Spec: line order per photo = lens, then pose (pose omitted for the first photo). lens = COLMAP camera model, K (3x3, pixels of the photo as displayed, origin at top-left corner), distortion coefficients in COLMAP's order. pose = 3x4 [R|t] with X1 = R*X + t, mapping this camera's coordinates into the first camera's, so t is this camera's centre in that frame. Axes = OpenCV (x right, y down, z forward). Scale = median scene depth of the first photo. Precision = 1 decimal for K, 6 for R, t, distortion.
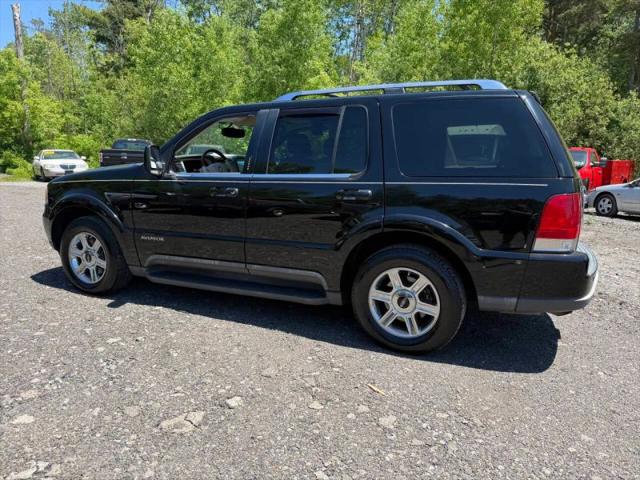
lens RADIAL K [[446.7, 0, 315.5], [0, 446.7, 236.6], [0, 0, 1]] dist [0.022813, -0.028225]
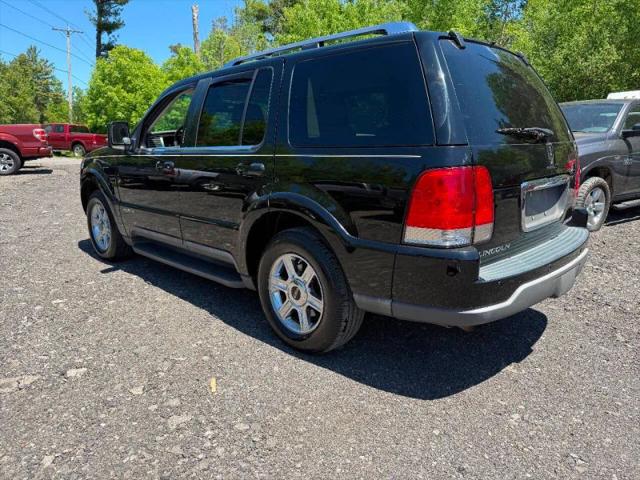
lens RADIAL K [[446.7, 0, 320.2], [0, 446.7, 239.5], [0, 0, 1]] dist [0.022813, -0.028225]
pose [[0.935834, 0.058720, -0.347516, 0.520989], [-0.042453, 0.997625, 0.054245, -0.006445], [0.349876, -0.036011, 0.936104, 0.200599]]
